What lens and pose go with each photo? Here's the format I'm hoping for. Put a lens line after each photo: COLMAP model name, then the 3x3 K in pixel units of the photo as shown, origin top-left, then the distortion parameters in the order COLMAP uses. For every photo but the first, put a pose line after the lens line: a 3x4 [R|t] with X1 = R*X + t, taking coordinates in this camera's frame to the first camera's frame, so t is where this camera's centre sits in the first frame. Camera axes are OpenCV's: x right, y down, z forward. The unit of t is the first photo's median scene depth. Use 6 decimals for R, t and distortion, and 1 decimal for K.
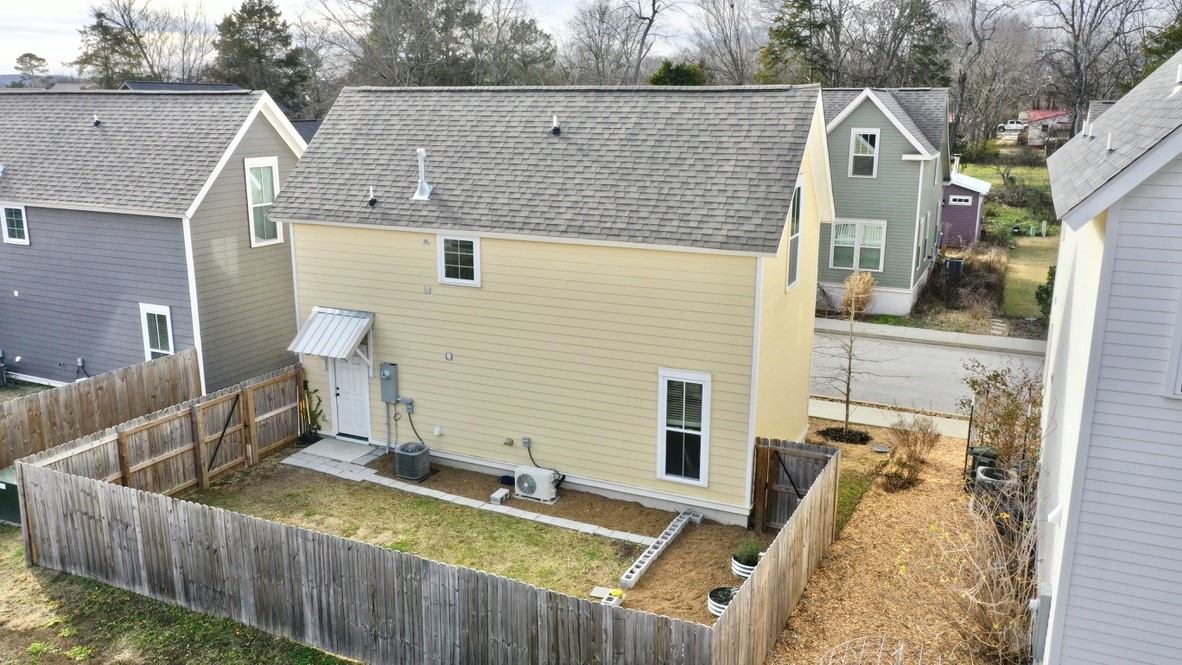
lens RADIAL K [[926.4, 0, 591.0], [0, 926.4, 332.5], [0, 0, 1]] dist [-0.002165, 0.001789]
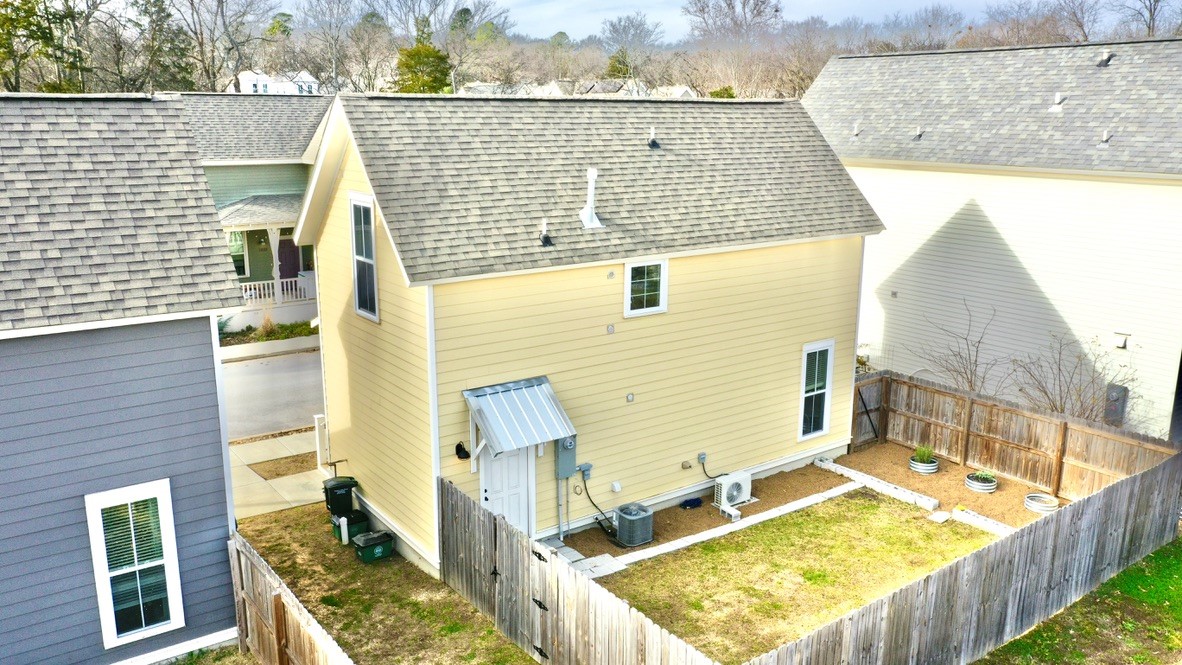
lens RADIAL K [[926.4, 0, 591.0], [0, 926.4, 332.5], [0, 0, 1]] dist [-0.002165, 0.001789]
pose [[0.490331, -0.205776, 0.846895, -0.929786], [0.206142, 0.971537, 0.116710, -0.149740], [-0.846806, 0.117354, 0.518794, 0.568613]]
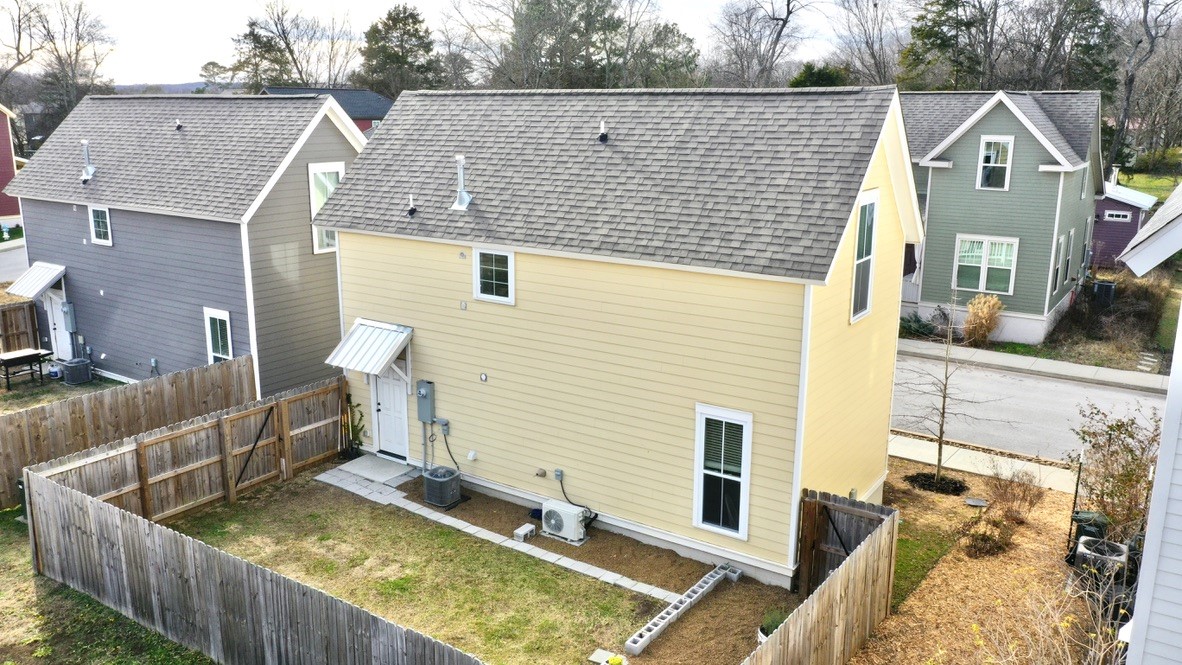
lens RADIAL K [[926.4, 0, 591.0], [0, 926.4, 332.5], [0, 0, 1]] dist [-0.002165, 0.001789]
pose [[0.987074, 0.037801, -0.155745, 0.099736], [-0.038549, 0.999255, -0.001782, -0.022427], [0.155562, 0.007763, 0.987796, 0.091990]]
